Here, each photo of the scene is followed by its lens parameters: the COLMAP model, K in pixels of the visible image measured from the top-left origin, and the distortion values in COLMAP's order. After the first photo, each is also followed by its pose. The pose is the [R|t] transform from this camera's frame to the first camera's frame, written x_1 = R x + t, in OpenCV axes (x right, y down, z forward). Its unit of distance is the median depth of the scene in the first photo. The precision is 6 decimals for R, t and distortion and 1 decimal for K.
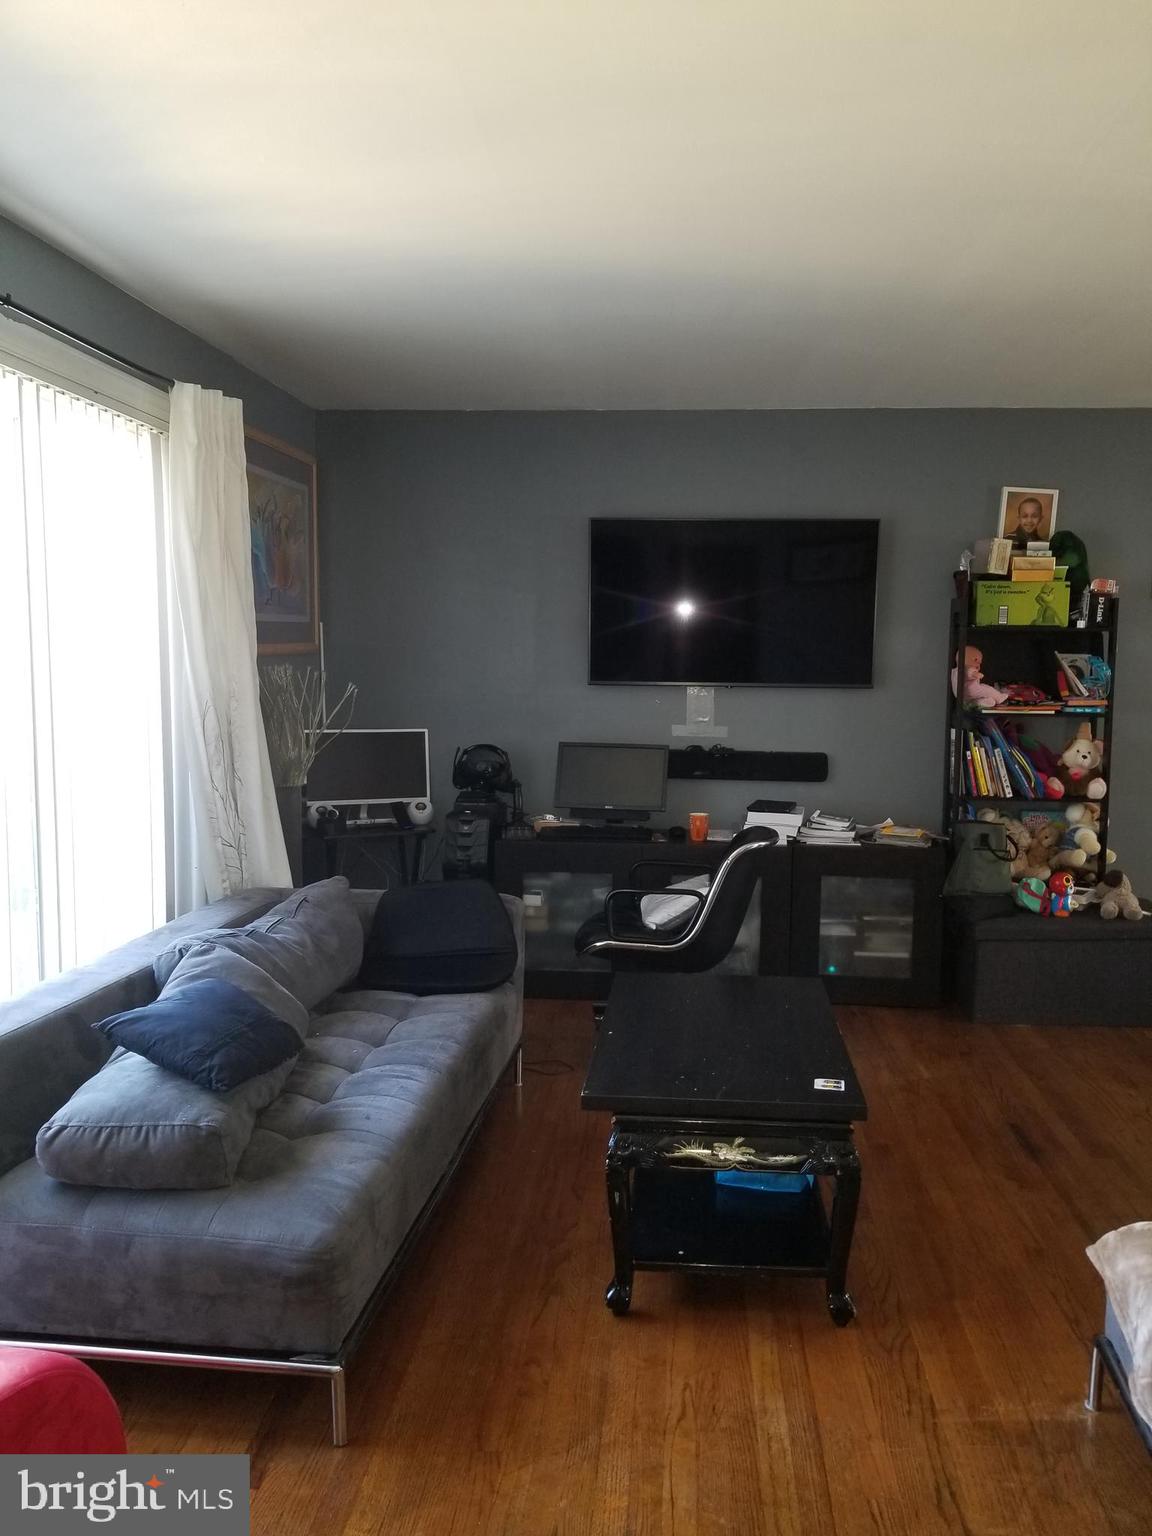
lens RADIAL K [[1174.8, 0, 576.0], [0, 1174.8, 768.0], [0, 0, 1]] dist [0.101244, -0.189005]
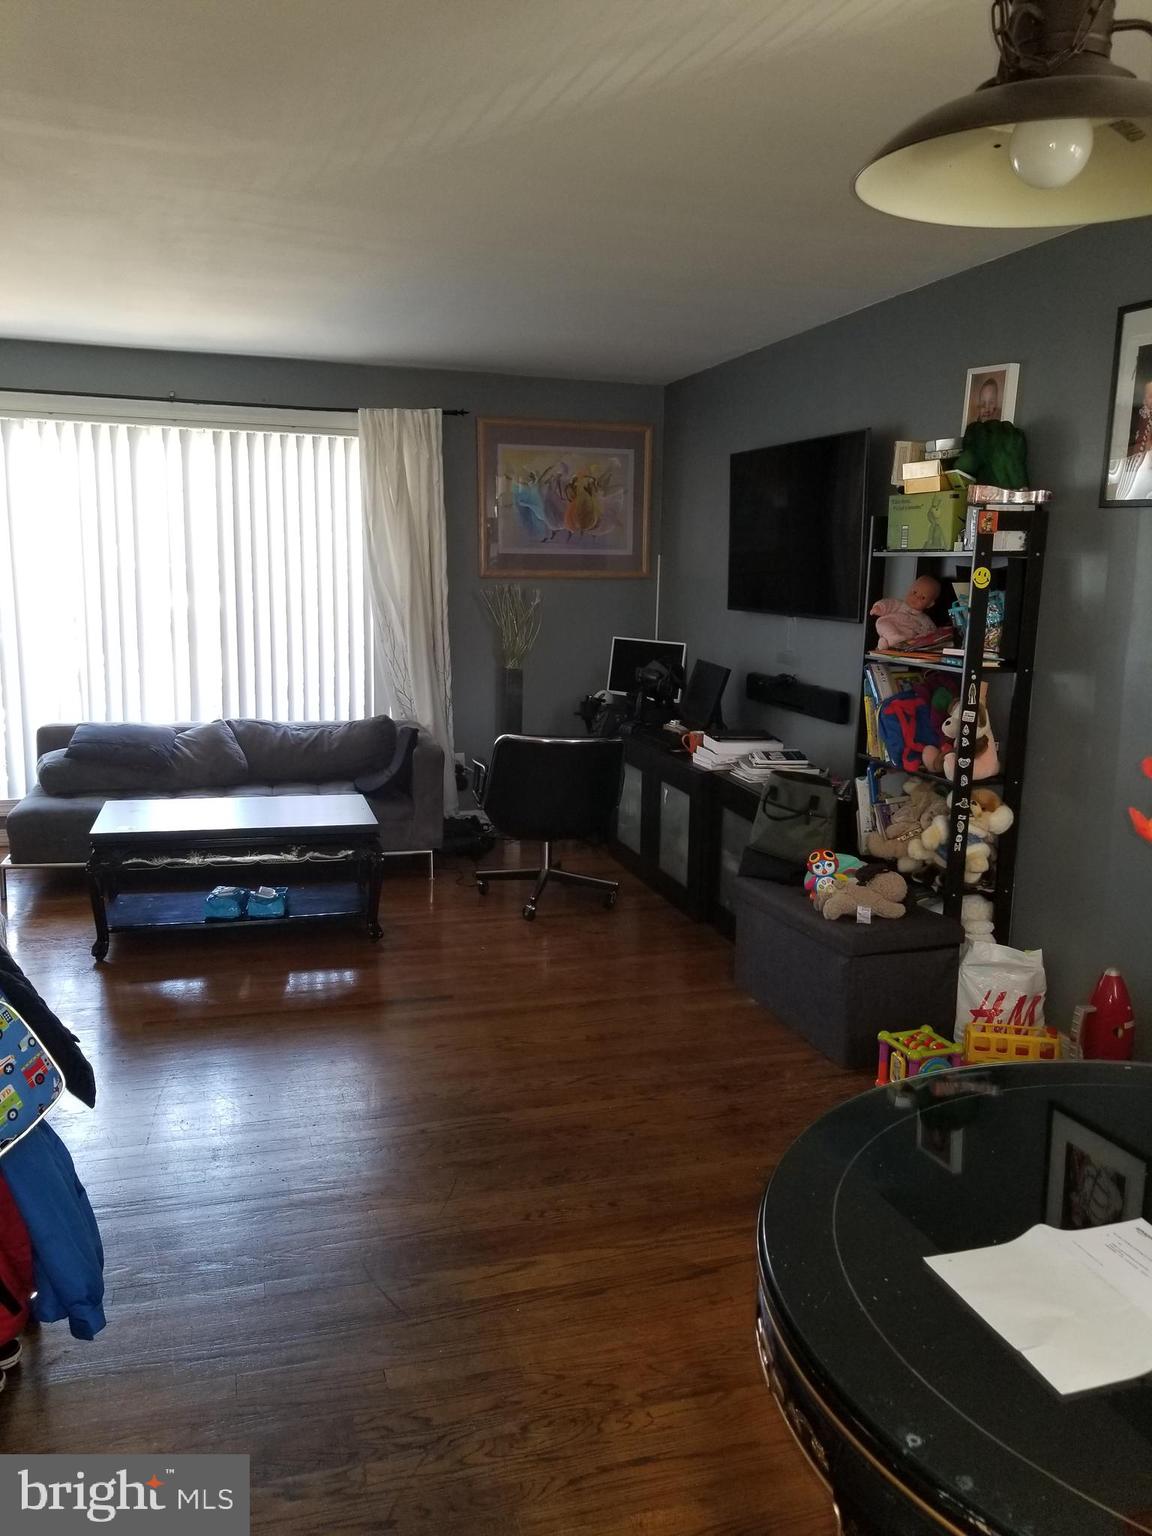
lens RADIAL K [[1174.8, 0, 576.0], [0, 1174.8, 768.0], [0, 0, 1]] dist [0.101244, -0.189005]
pose [[0.367424, 0.155211, -0.917011, 1.229358], [-0.105560, 0.986565, 0.124688, -0.059571], [0.924044, 0.050986, 0.378871, 0.583746]]
